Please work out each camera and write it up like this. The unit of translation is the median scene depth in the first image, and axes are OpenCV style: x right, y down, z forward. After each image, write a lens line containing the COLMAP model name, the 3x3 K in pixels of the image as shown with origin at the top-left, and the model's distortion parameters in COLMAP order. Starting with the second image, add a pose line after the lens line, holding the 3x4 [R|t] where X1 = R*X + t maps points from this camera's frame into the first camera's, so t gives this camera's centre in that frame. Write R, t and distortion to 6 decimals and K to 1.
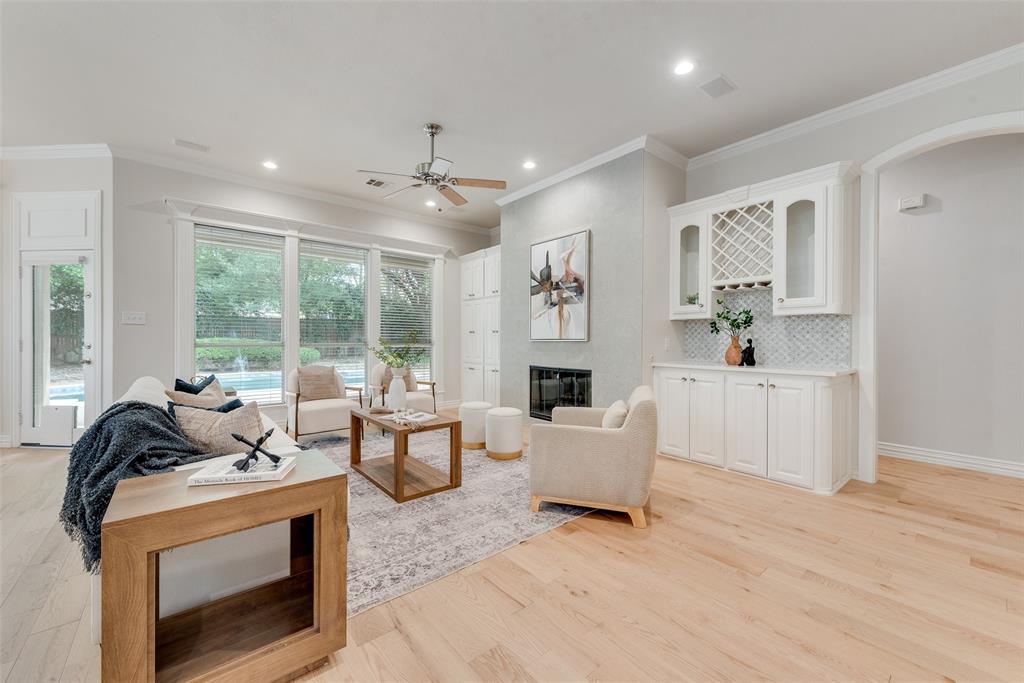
lens RADIAL K [[399.0, 0, 512.9], [0, 399.0, 343.4], [0, 0, 1]] dist [0.005857, -0.000991]
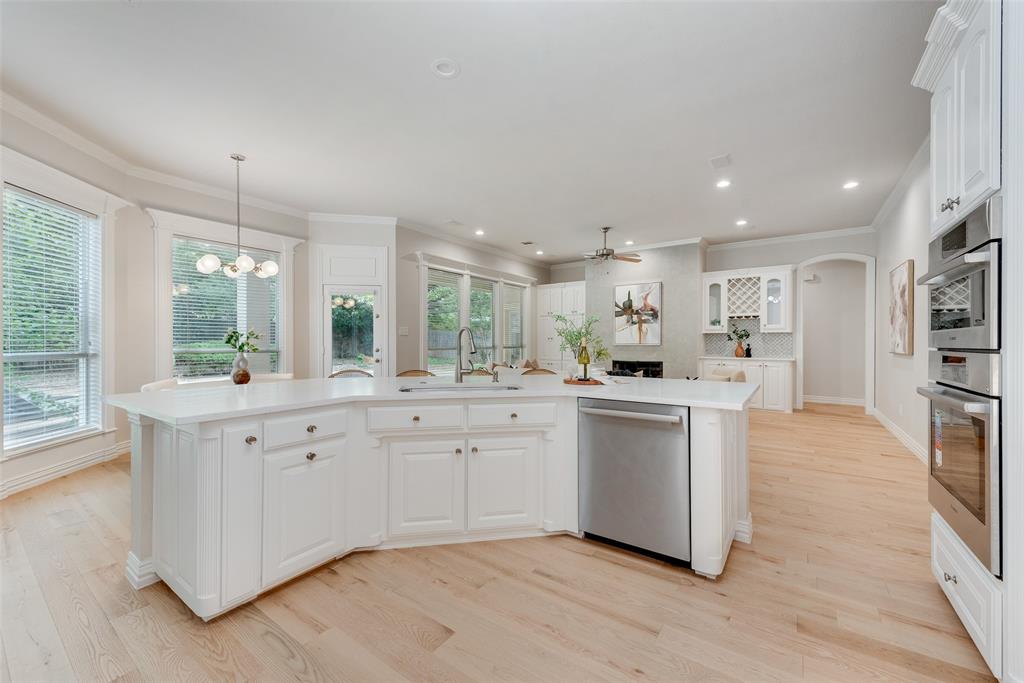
lens RADIAL K [[399.0, 0, 512.3], [0, 399.0, 343.7], [0, 0, 1]] dist [0.005857, -0.000991]
pose [[0.966434, -0.004659, 0.256872, -0.877336], [0.004522, 0.999989, 0.001122, -0.016150], [-0.256874, 0.000077, 0.966445, -0.522119]]
